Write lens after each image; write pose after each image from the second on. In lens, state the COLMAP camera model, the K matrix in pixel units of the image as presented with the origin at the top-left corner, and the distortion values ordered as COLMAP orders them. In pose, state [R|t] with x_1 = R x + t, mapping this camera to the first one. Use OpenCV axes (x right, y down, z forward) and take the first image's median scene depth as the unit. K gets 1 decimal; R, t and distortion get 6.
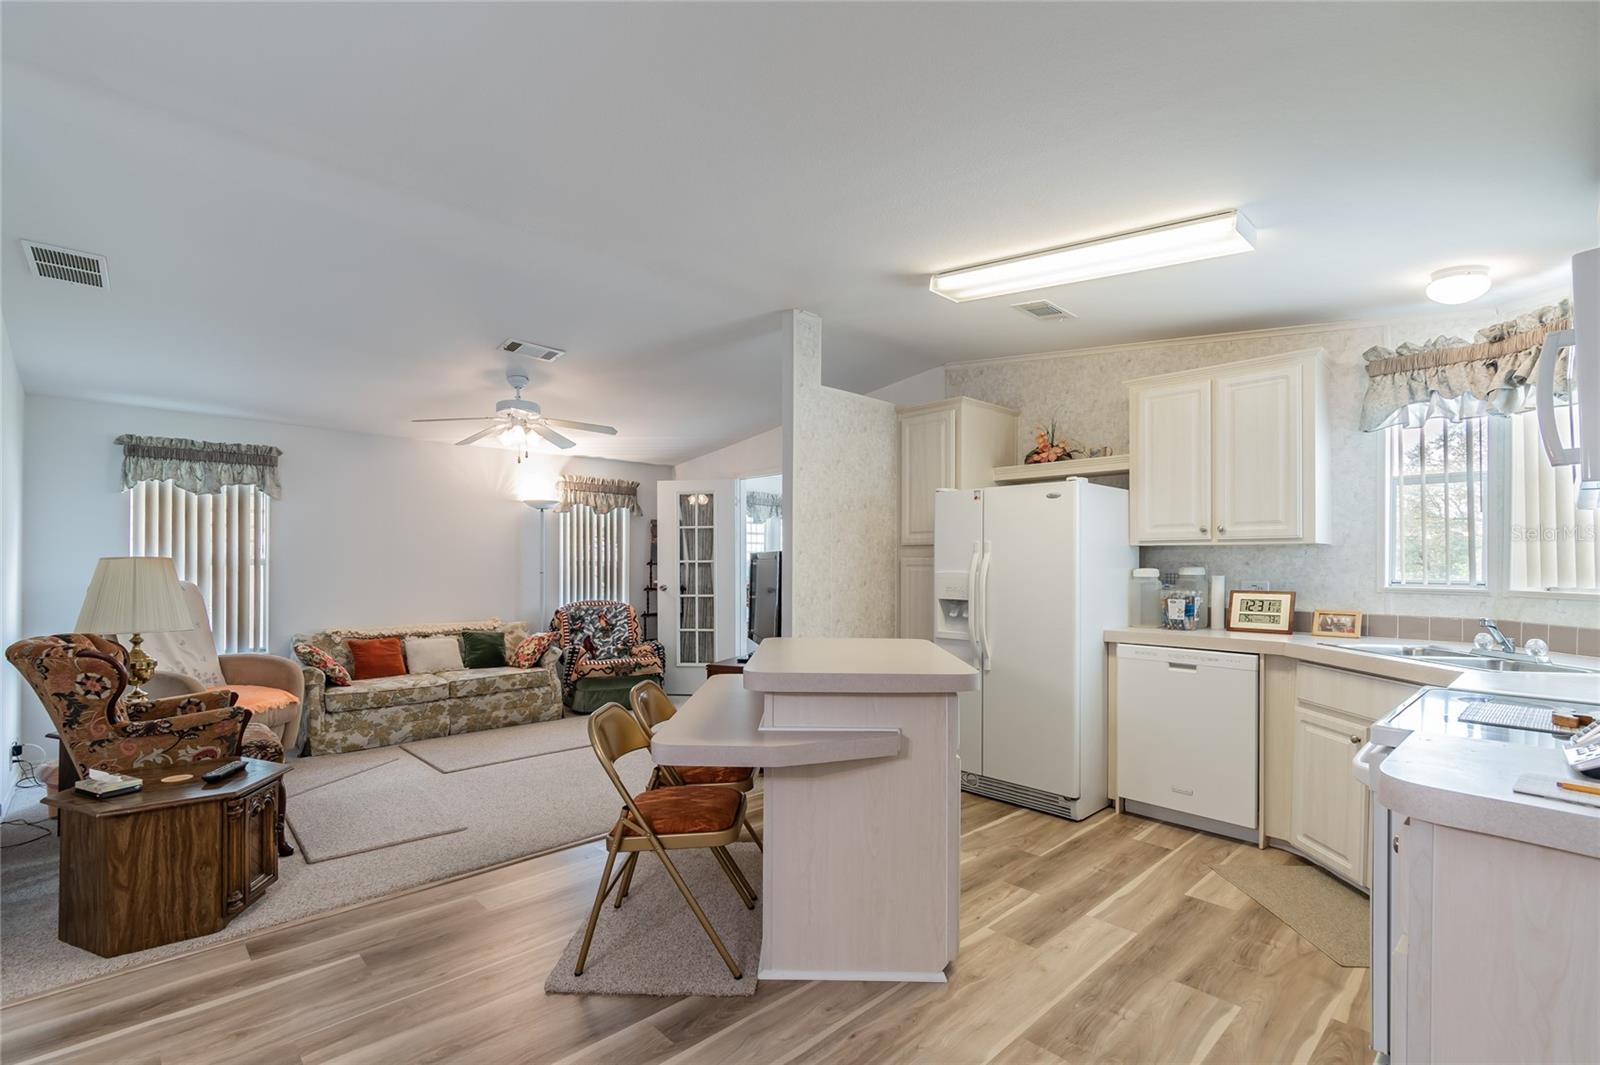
lens RADIAL K [[746.9, 0, 807.9], [0, 746.9, 559.3], [0, 0, 1]] dist [0.004892, -0.001776]
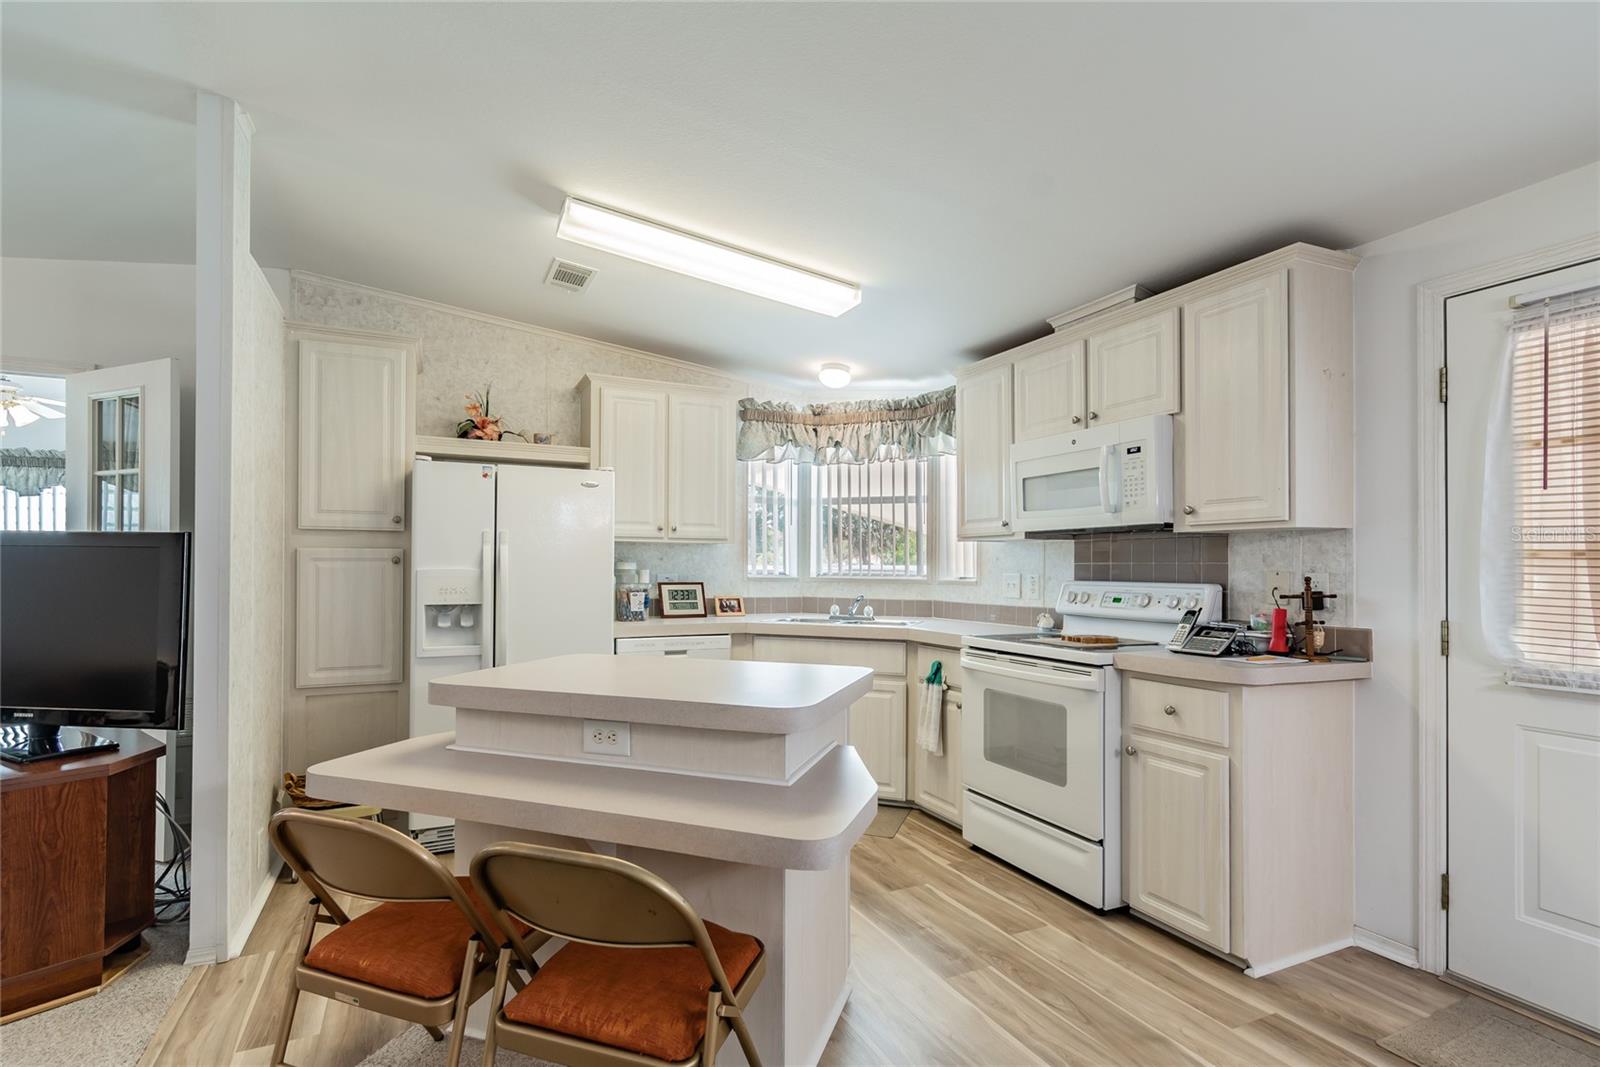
lens RADIAL K [[746.9, 0, 808.6], [0, 746.9, 558.1], [0, 0, 1]] dist [0.004892, -0.001776]
pose [[0.307900, 0.003762, 0.951411, -0.344286], [-0.010572, 0.999944, -0.000532, 0.002101], [-0.951360, -0.009894, 0.307922, 0.343206]]
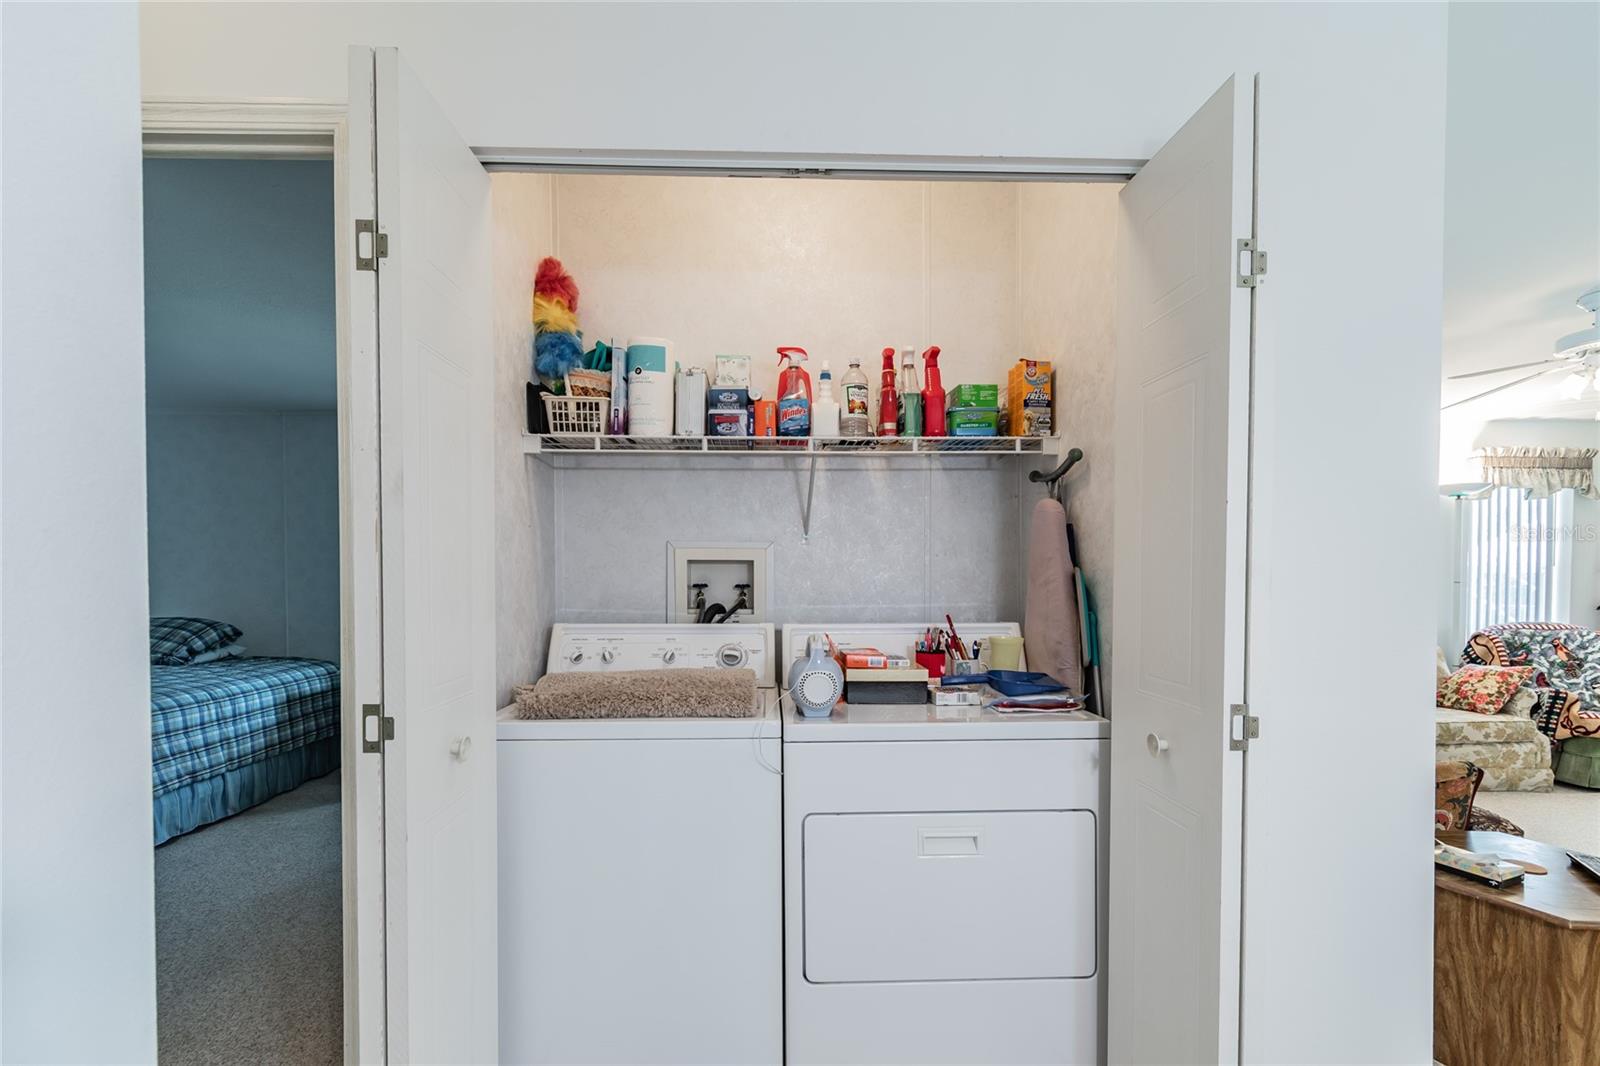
lens RADIAL K [[746.9, 0, 771.3], [0, 746.9, 595.6], [0, 0, 1]] dist [0.004892, -0.001776]
pose [[0.747404, 0.017443, -0.664140, -0.484643], [0.006547, 0.999413, 0.033617, 0.001753], [0.664337, -0.029474, 0.746852, -0.006836]]
